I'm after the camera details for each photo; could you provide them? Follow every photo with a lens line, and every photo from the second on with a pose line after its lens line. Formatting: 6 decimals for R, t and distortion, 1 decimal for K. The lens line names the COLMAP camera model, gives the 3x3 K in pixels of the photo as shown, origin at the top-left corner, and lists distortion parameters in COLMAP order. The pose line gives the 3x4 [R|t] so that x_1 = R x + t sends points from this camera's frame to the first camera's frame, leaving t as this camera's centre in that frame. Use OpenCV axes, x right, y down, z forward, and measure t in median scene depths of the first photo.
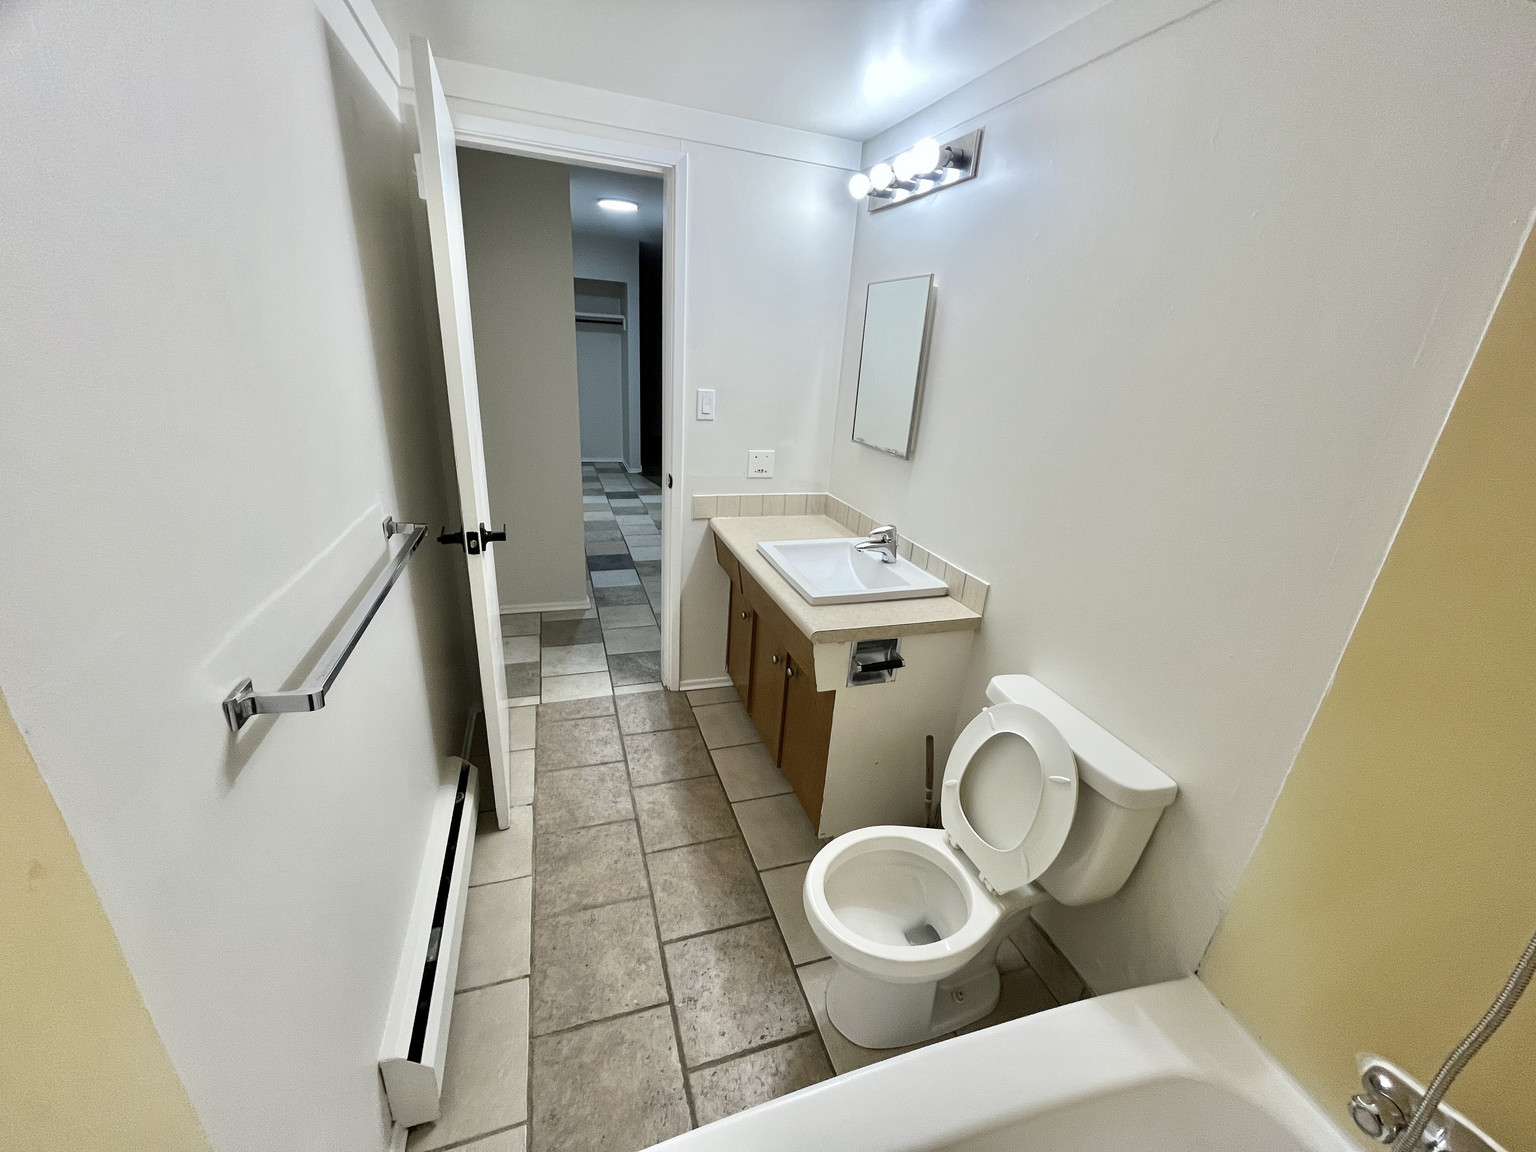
lens RADIAL K [[613.6, 0, 773.4], [0, 613.6, 577.1], [0, 0, 1]] dist [-0.006014, 0.000248]
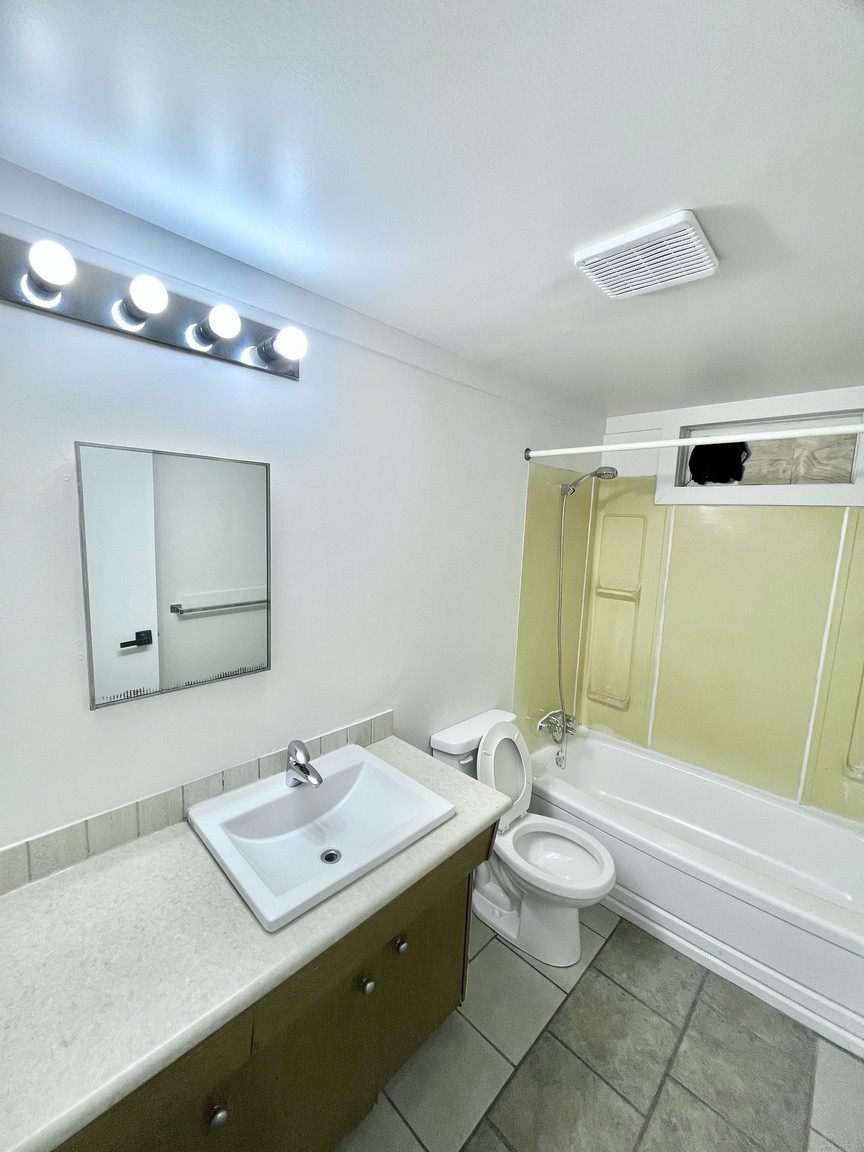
lens RADIAL K [[460.2, 0, 431.0], [0, 460.2, 578.9], [0, 0, 1]] dist [-0.006014, 0.000248]
pose [[-0.439739, -0.203503, 0.874766, -0.354135], [0.248466, 0.908412, 0.336232, -0.403546], [-0.863073, 0.365204, -0.348900, 0.864642]]
